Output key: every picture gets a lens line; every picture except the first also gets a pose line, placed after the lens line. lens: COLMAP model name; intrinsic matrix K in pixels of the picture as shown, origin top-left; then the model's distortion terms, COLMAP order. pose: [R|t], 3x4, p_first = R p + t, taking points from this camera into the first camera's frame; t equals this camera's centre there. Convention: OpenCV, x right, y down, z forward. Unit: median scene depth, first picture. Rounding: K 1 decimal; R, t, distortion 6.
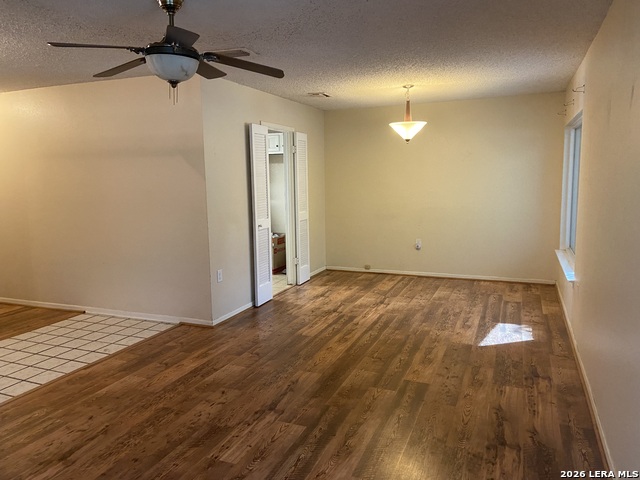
lens RADIAL K [[481.0, 0, 316.3], [0, 481.0, 237.6], [0, 0, 1]] dist [0.114662, -0.144747]
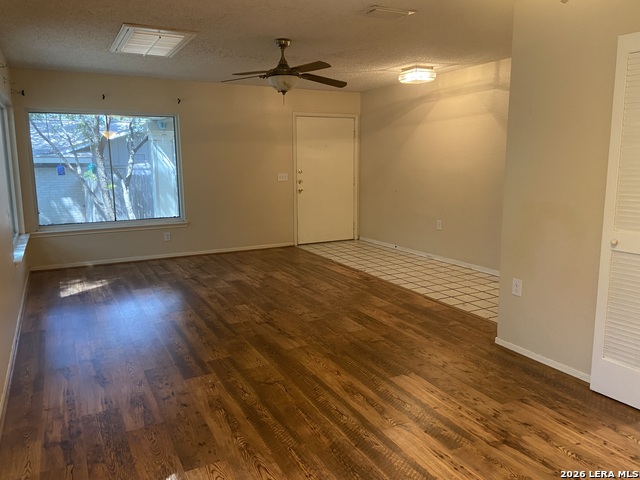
lens RADIAL K [[481.0, 0, 314.0], [0, 481.0, 236.5], [0, 0, 1]] dist [0.114662, -0.144747]
pose [[-0.640931, 0.145827, -0.753619, 0.600731], [-0.080886, 0.963491, 0.255229, -0.174285], [0.763325, 0.224542, -0.605736, 1.386793]]
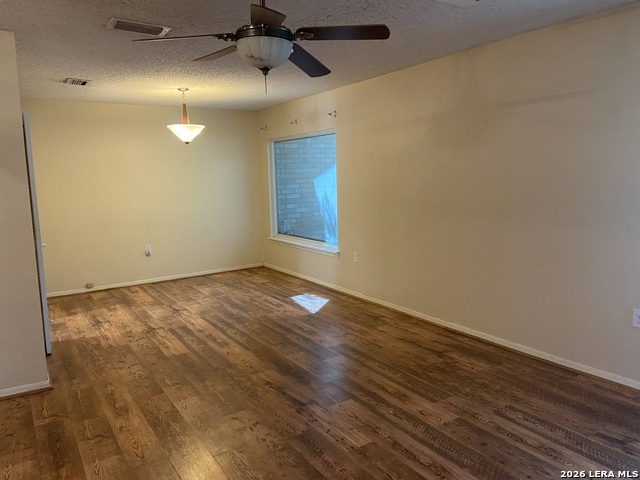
lens RADIAL K [[481.0, 0, 314.9], [0, 481.0, 235.9], [0, 0, 1]] dist [0.114662, -0.144747]
pose [[0.576320, -0.108876, 0.809939, -0.635302], [0.125914, 0.991081, 0.043630, -0.025510], [-0.807466, 0.076837, 0.584889, 0.270989]]
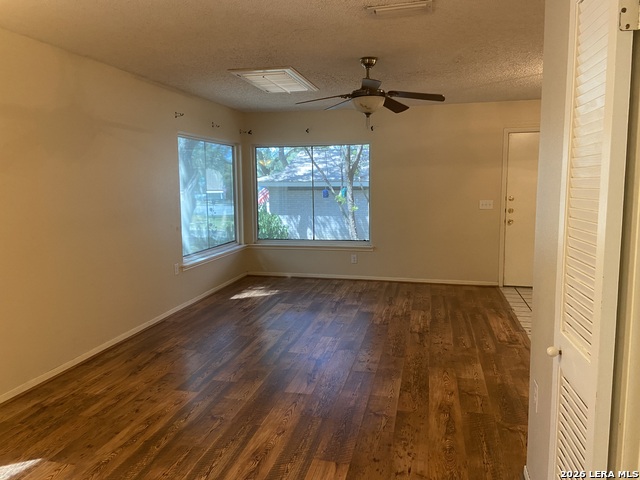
lens RADIAL K [[481.0, 0, 315.8], [0, 481.0, 239.7], [0, 0, 1]] dist [0.114662, -0.144747]
pose [[-0.987188, 0.043185, -0.153606, 0.072461], [0.003606, 0.968469, 0.249107, -0.201189], [0.159521, 0.245362, -0.956217, 1.589183]]
